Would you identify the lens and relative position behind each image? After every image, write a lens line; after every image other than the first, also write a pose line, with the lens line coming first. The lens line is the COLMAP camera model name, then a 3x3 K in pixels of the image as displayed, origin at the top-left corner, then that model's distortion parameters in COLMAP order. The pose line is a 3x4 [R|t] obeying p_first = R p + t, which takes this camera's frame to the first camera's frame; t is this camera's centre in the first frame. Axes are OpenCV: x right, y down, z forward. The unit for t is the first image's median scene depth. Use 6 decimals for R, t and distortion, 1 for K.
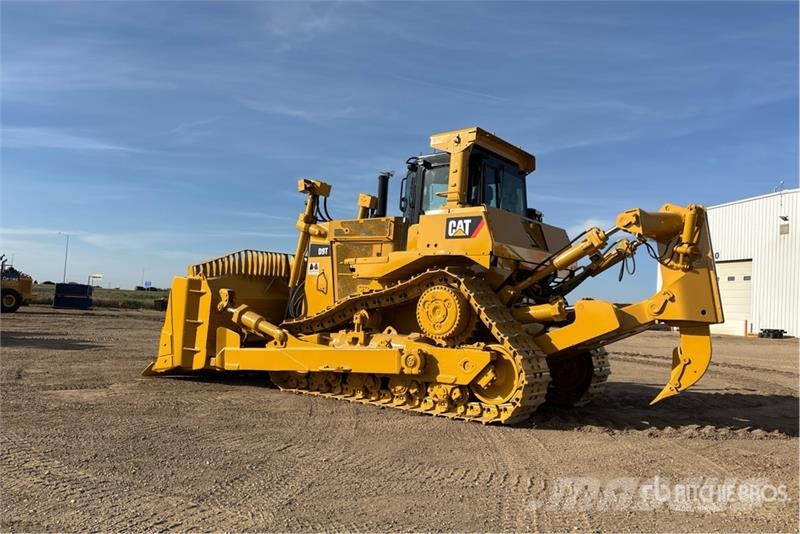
lens RADIAL K [[609.2, 0, 401.1], [0, 609.2, 282.1], [0, 0, 1]] dist [0.004526, 0.001251]
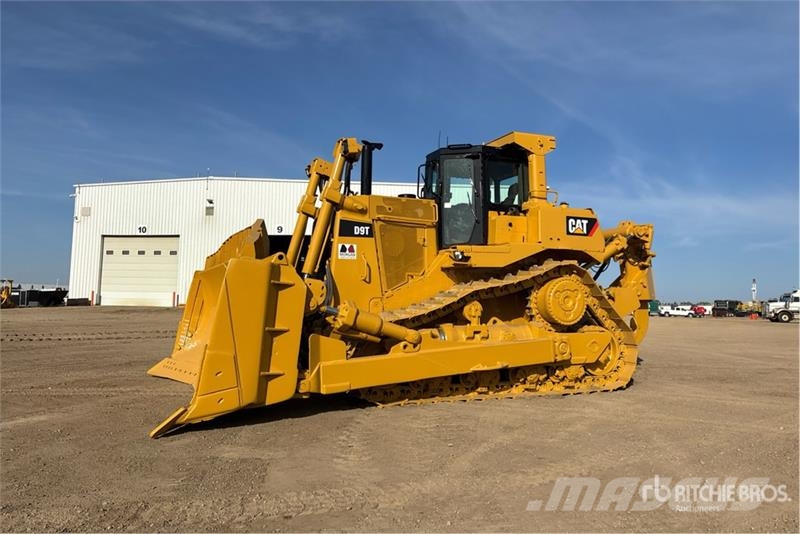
lens RADIAL K [[609.5, 0, 399.5], [0, 609.5, 256.6], [0, 0, 1]] dist [0.040119, -0.000546]
pose [[0.494526, 0.020240, 0.868927, -0.824157], [-0.027428, 0.999594, -0.007674, -0.010898], [-0.868730, -0.020038, 0.494880, 0.557068]]
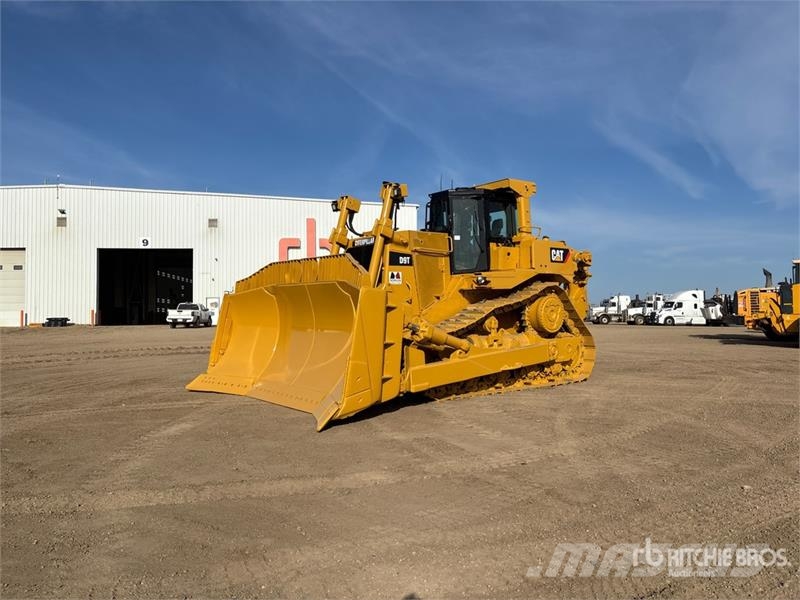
lens RADIAL K [[617.2, 0, 386.7], [0, 617.2, 299.4], [0, 0, 1]] dist [0.027641, 0.000272]
pose [[0.268678, -0.032185, 0.962692, -1.117162], [-0.019140, 0.999066, 0.038743, -0.025837], [-0.963040, -0.028835, 0.267811, 0.767489]]
